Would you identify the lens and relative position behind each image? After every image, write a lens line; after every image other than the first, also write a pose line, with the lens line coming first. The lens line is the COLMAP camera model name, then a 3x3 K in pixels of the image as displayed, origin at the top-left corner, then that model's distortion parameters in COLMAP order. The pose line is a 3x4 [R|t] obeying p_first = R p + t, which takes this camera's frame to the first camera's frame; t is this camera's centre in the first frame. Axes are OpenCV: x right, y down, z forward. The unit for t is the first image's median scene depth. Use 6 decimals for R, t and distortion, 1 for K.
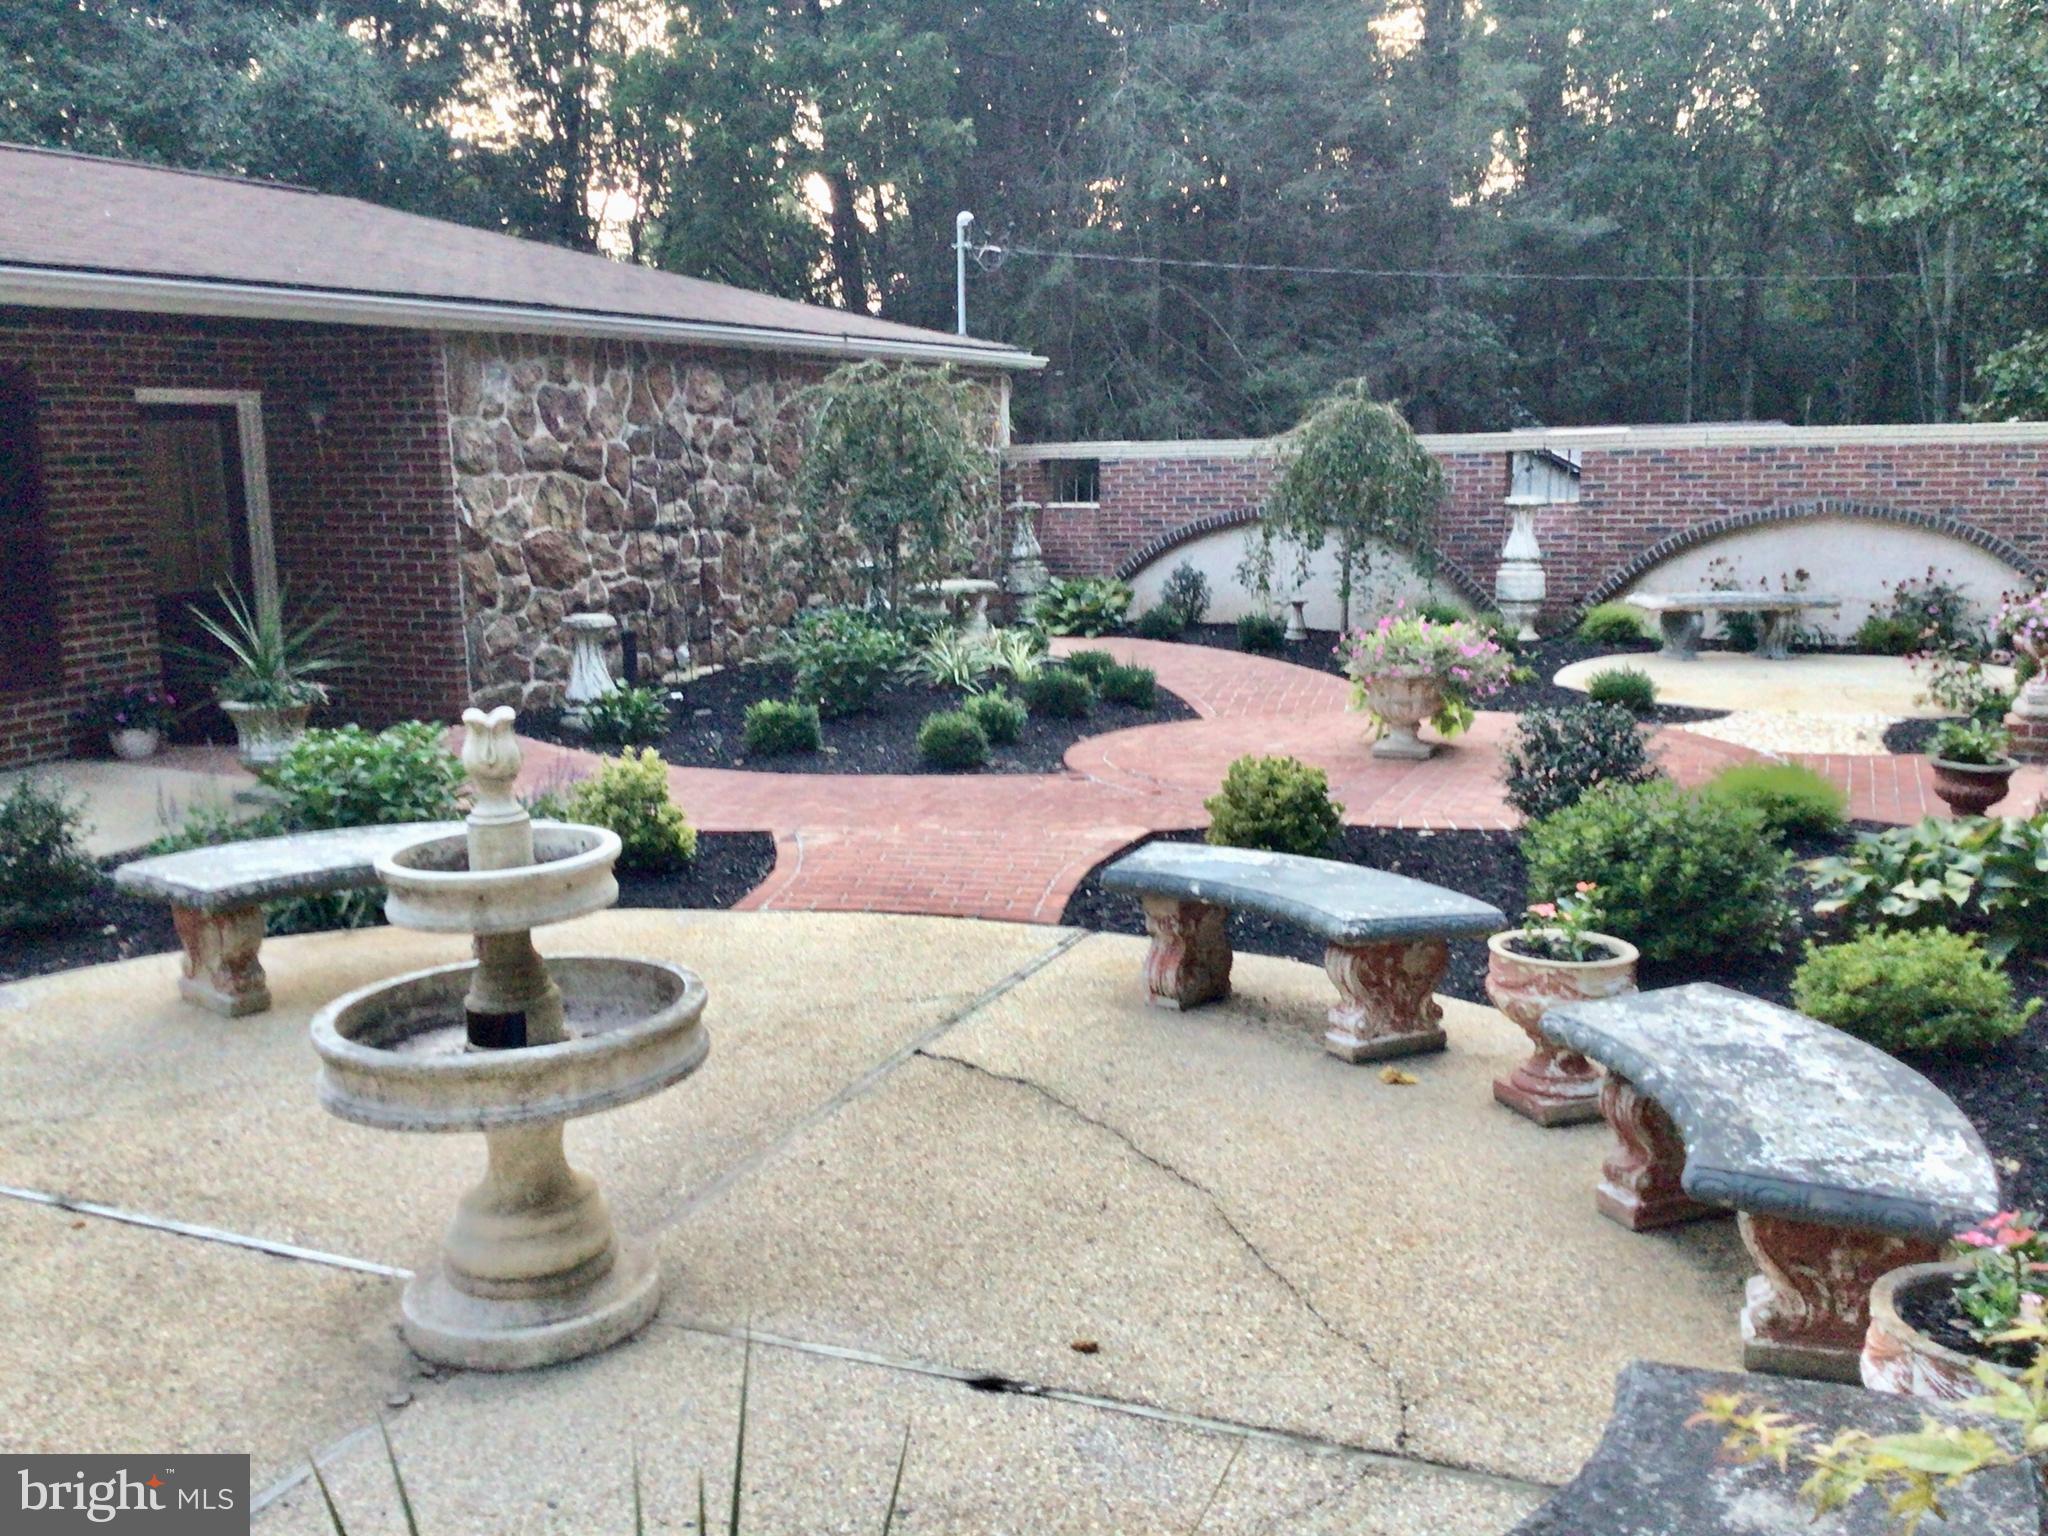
lens RADIAL K [[1832.9, 0, 1016.0], [0, 1832.9, 783.3], [0, 0, 1]] dist [0.112585, -0.199327]
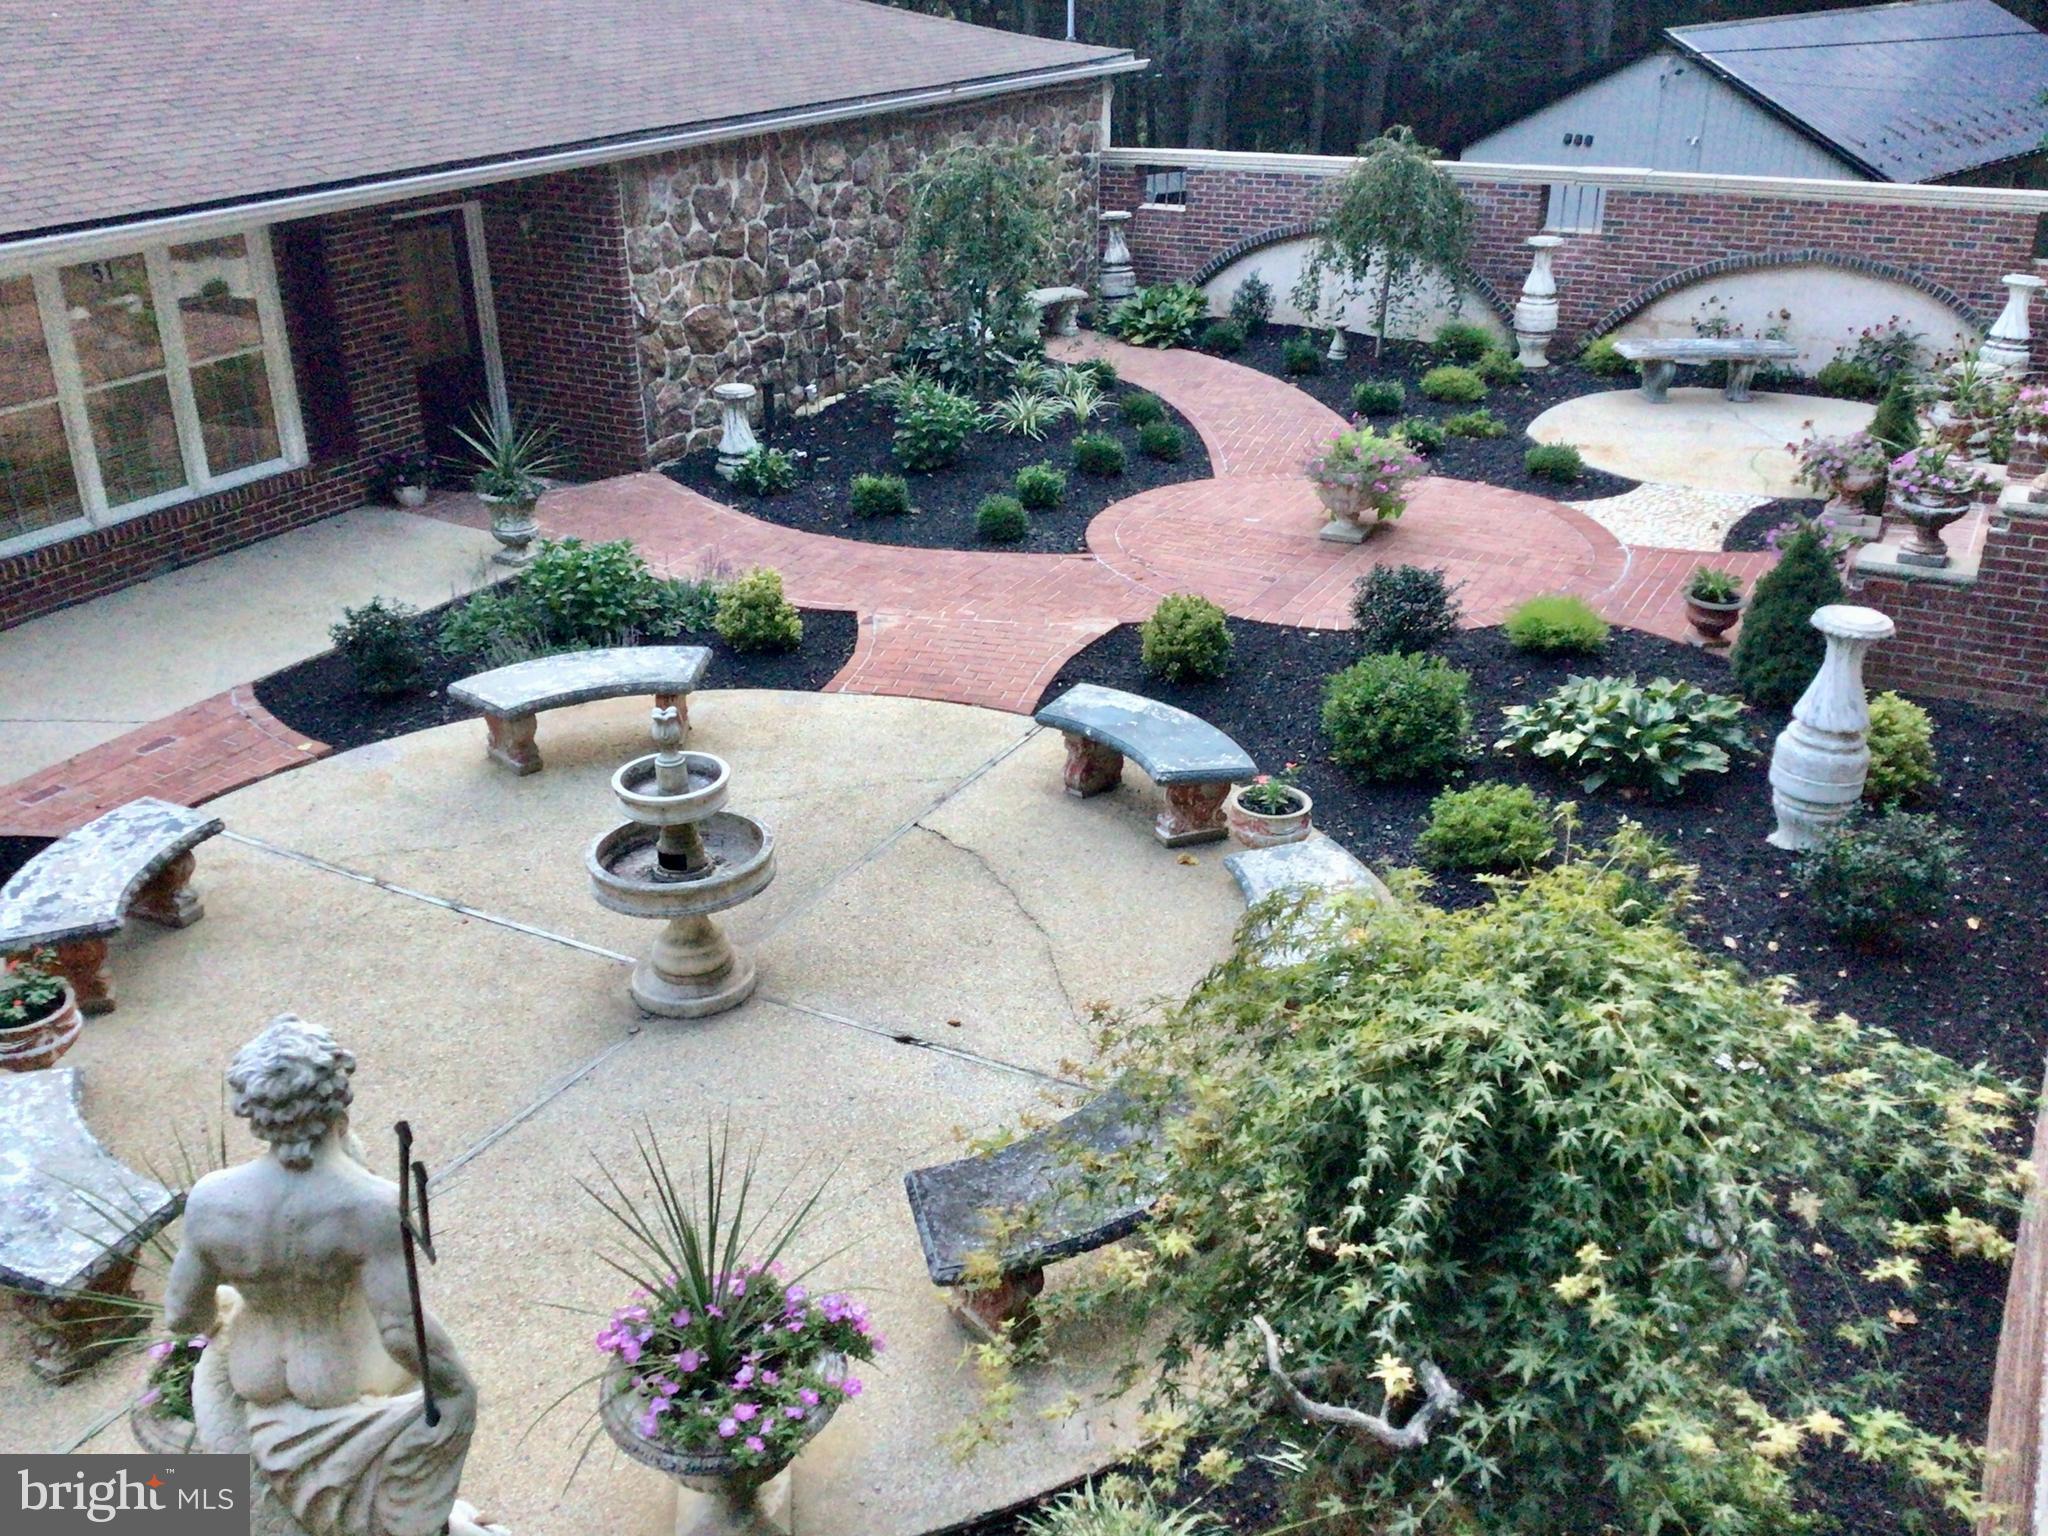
lens RADIAL K [[1832.9, 0, 1017.0], [0, 1832.9, 791.5], [0, 0, 1]] dist [0.112585, -0.199327]
pose [[0.995265, 0.046367, -0.085421, 0.083467], [-0.022683, 0.965411, 0.259746, -0.148787], [0.094510, -0.256578, 0.961892, -0.280055]]
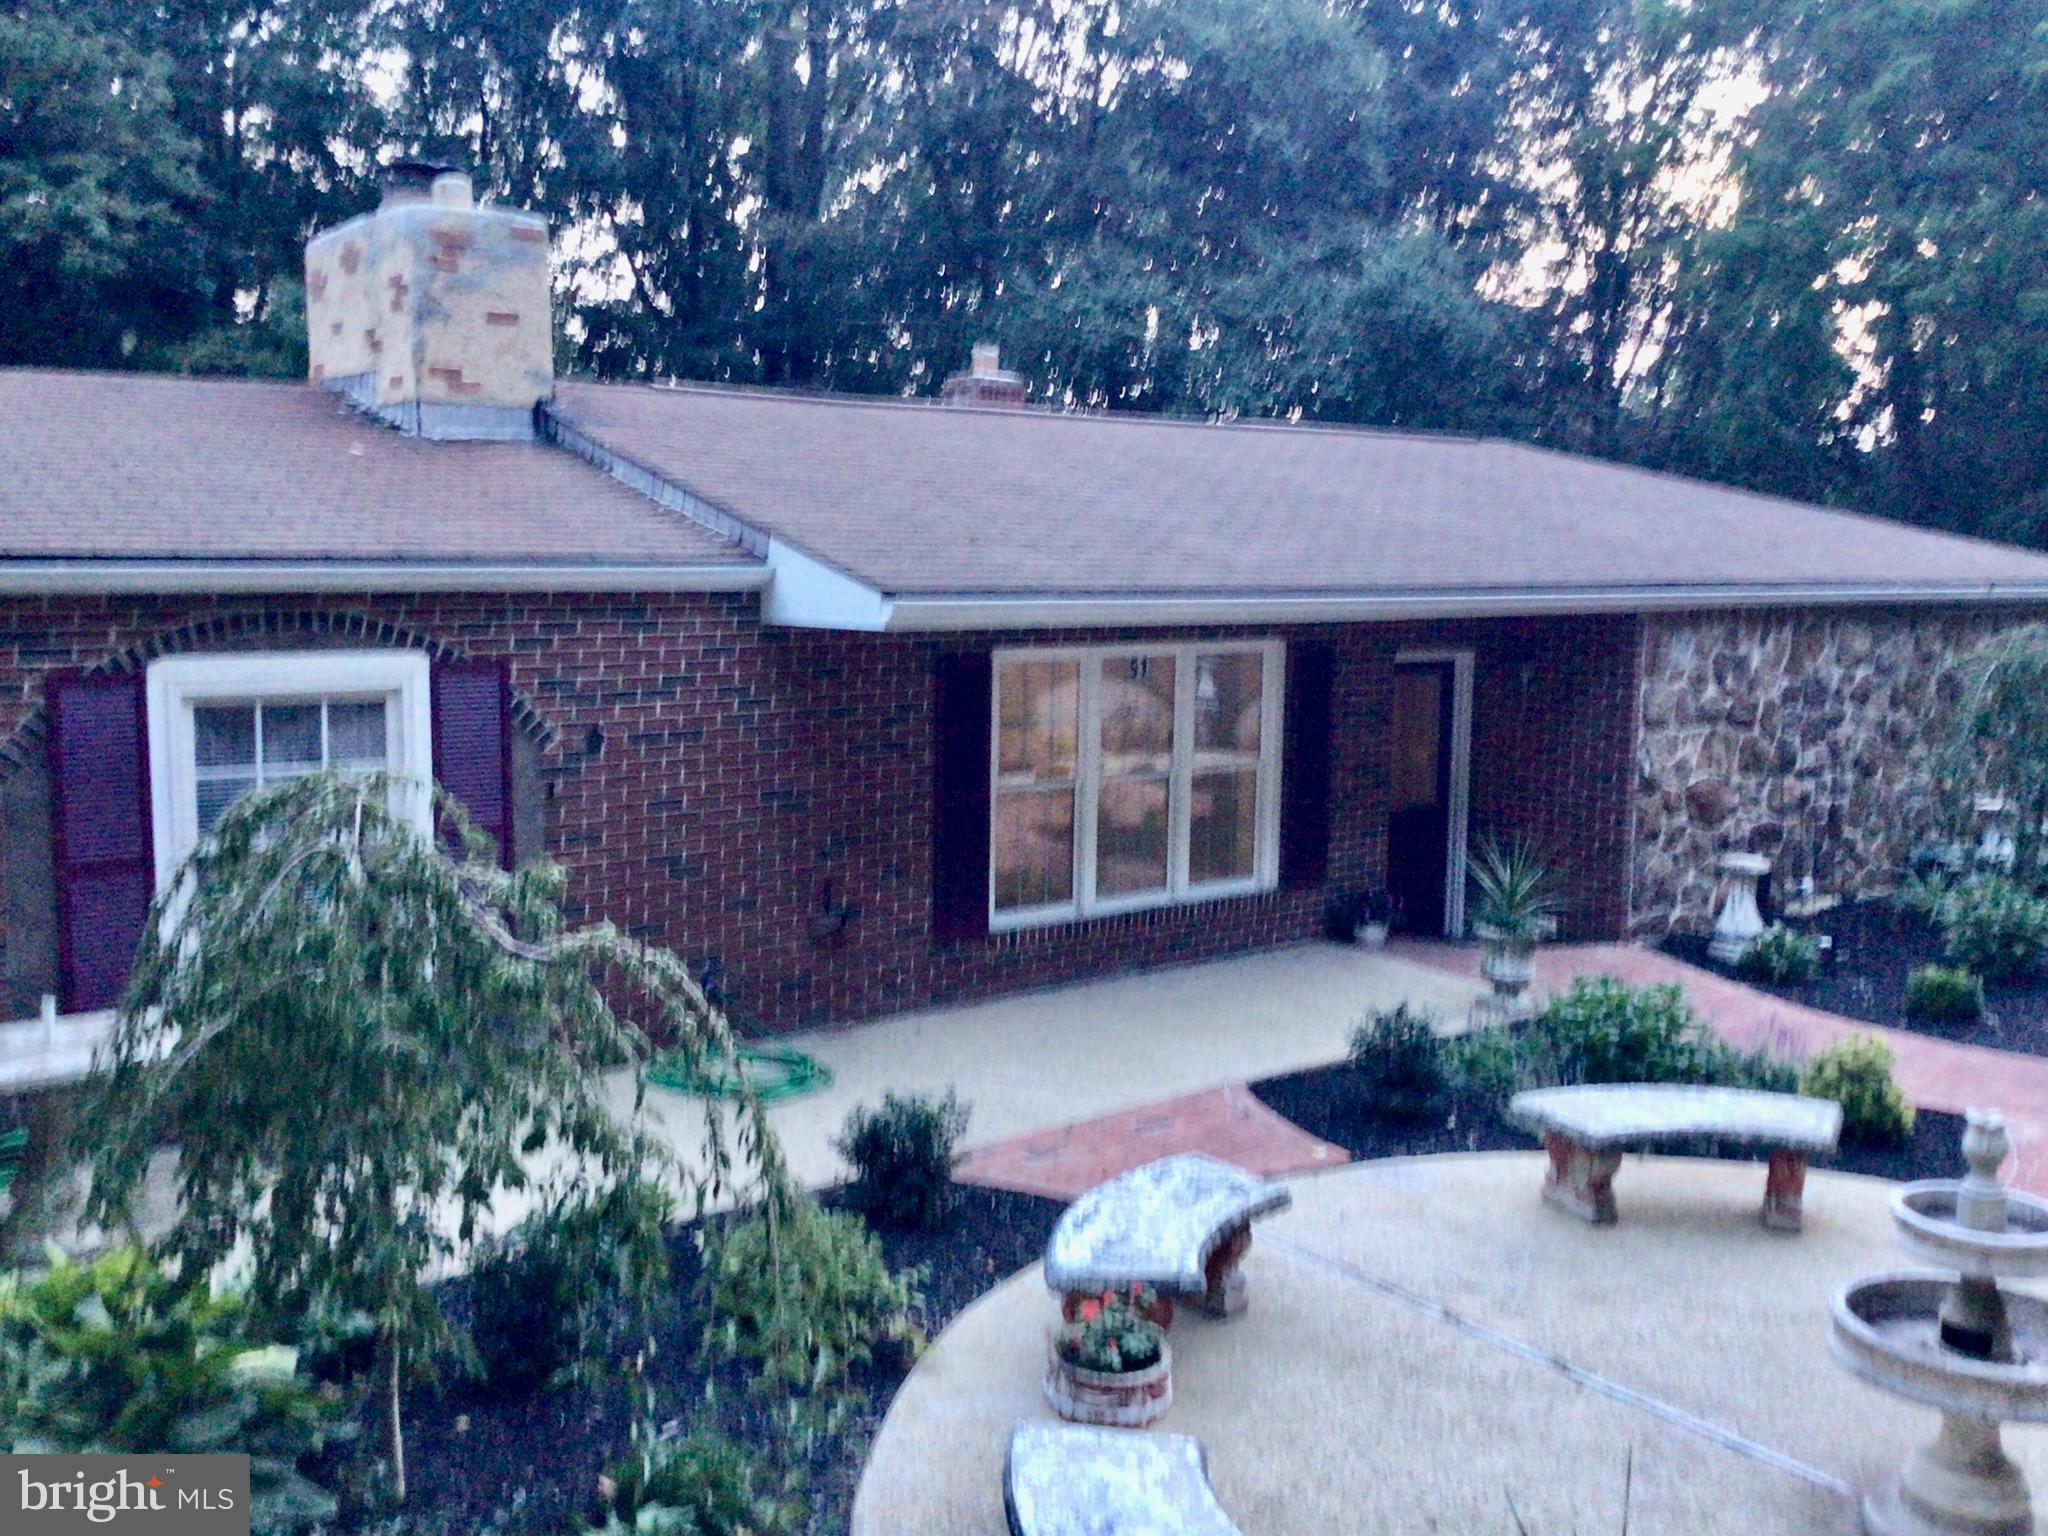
lens RADIAL K [[1832.9, 0, 1005.0], [0, 1832.9, 768.9], [0, 0, 1]] dist [0.112585, -0.199327]
pose [[0.875604, 0.085575, -0.475389, -0.089385], [-0.116250, 0.992588, -0.035440, -0.050611], [0.468832, 0.086295, 0.879062, -0.194699]]
